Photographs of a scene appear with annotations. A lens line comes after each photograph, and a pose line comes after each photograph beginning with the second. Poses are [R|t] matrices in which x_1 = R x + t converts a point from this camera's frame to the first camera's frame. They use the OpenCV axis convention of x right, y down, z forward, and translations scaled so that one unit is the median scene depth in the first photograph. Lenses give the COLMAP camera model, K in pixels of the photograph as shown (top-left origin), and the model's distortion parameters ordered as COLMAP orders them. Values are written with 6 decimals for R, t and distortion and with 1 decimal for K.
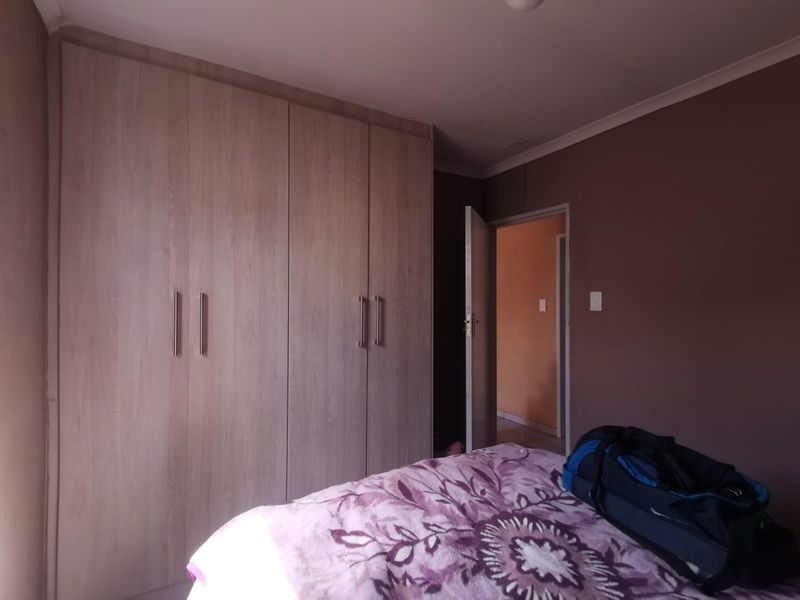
lens RADIAL K [[393.7, 0, 400.3], [0, 393.7, 302.5], [0, 0, 1]] dist [0.024273, -0.020519]
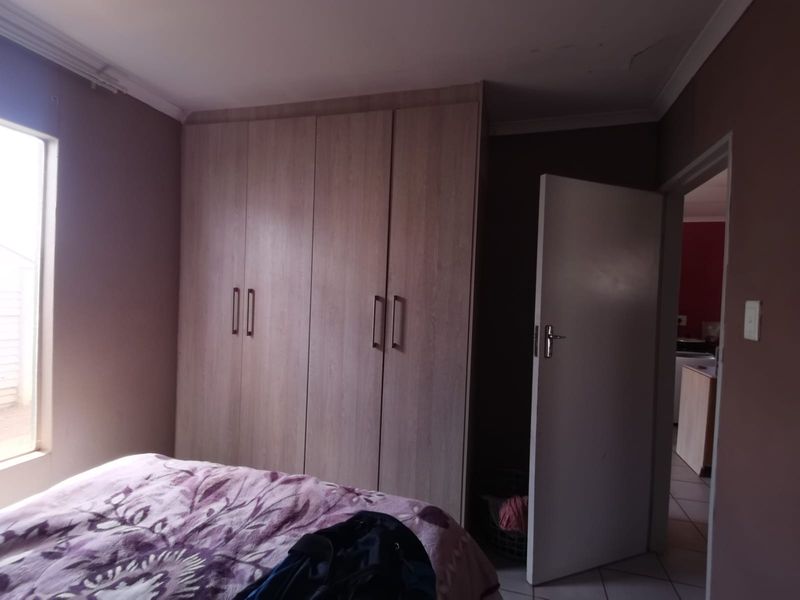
lens RADIAL K [[393.7, 0, 400.7], [0, 393.7, 301.5], [0, 0, 1]] dist [0.024273, -0.020519]
pose [[0.682970, 0.042270, -0.729222, 0.781416], [-0.036216, 0.999056, 0.023991, -0.032347], [0.729548, 0.010024, 0.683856, 0.478566]]
